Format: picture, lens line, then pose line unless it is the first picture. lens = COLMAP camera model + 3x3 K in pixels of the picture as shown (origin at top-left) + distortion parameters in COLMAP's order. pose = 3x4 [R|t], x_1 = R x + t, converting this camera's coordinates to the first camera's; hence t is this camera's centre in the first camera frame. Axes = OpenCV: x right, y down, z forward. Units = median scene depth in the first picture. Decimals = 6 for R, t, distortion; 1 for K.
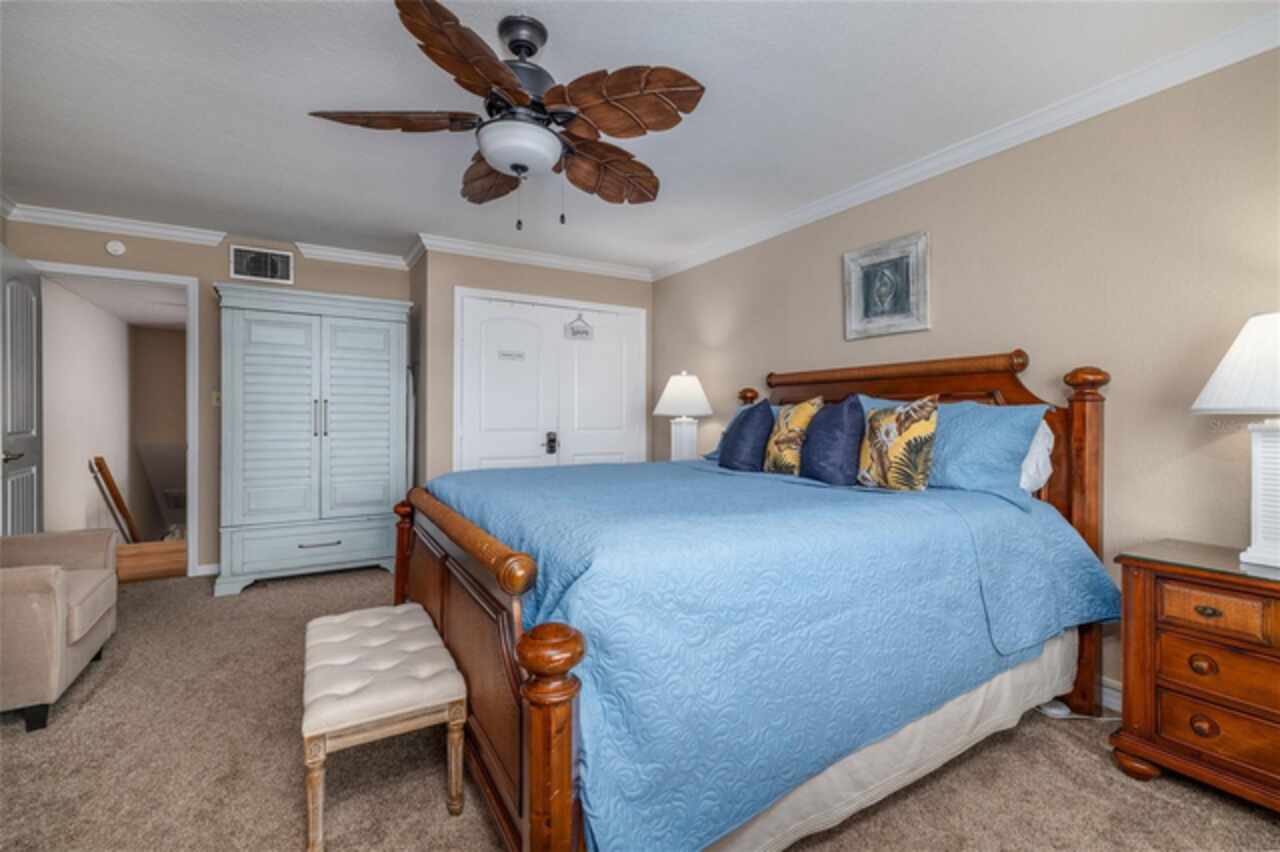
lens RADIAL K [[555.8, 0, 640.2], [0, 555.8, 420.9], [0, 0, 1]] dist [-0.002309, -0.000062]
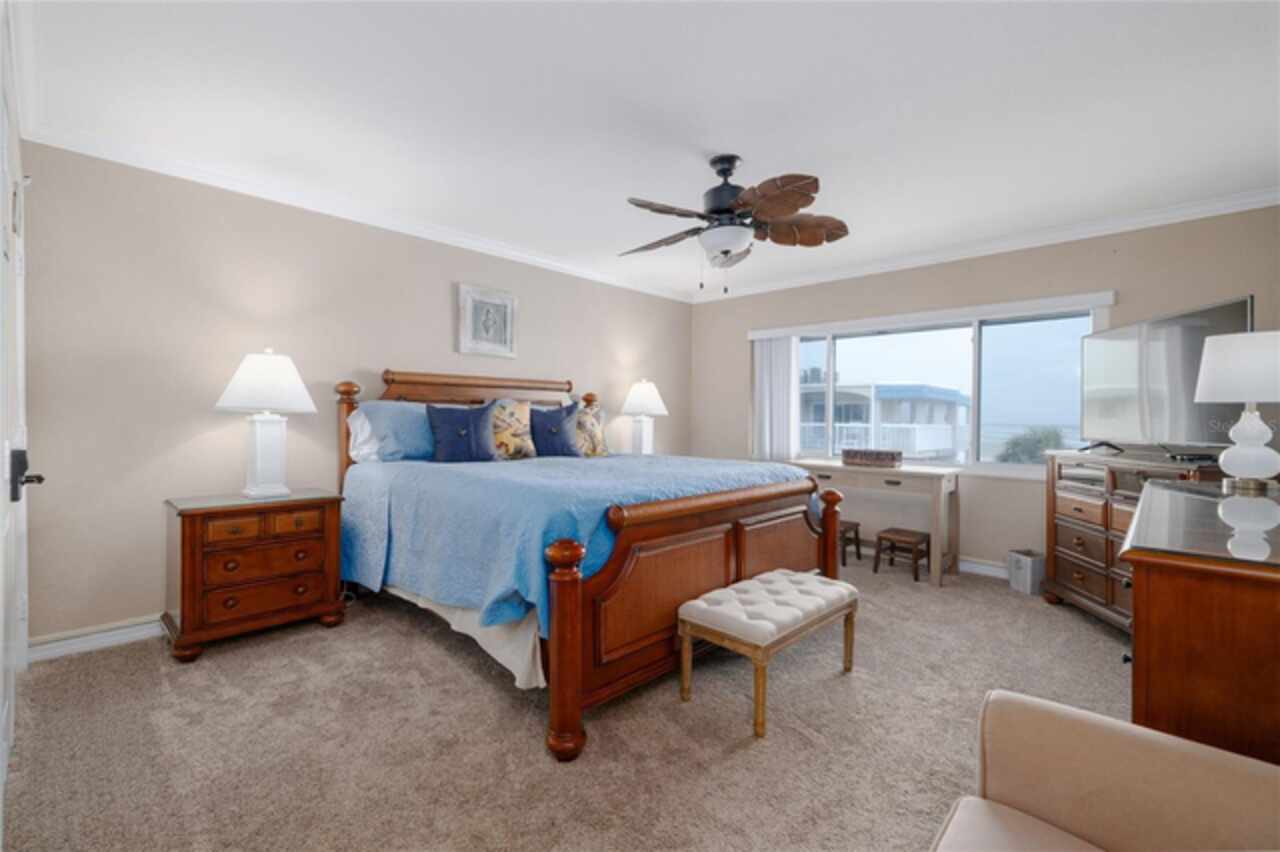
lens RADIAL K [[555.8, 0, 640.4], [0, 555.8, 421.0], [0, 0, 1]] dist [-0.002309, -0.000062]
pose [[-0.257717, -0.011735, 0.966149, -0.996143], [-0.001825, 0.999930, 0.011659, -0.008521], [-0.966219, 0.001241, -0.257721, 0.992059]]
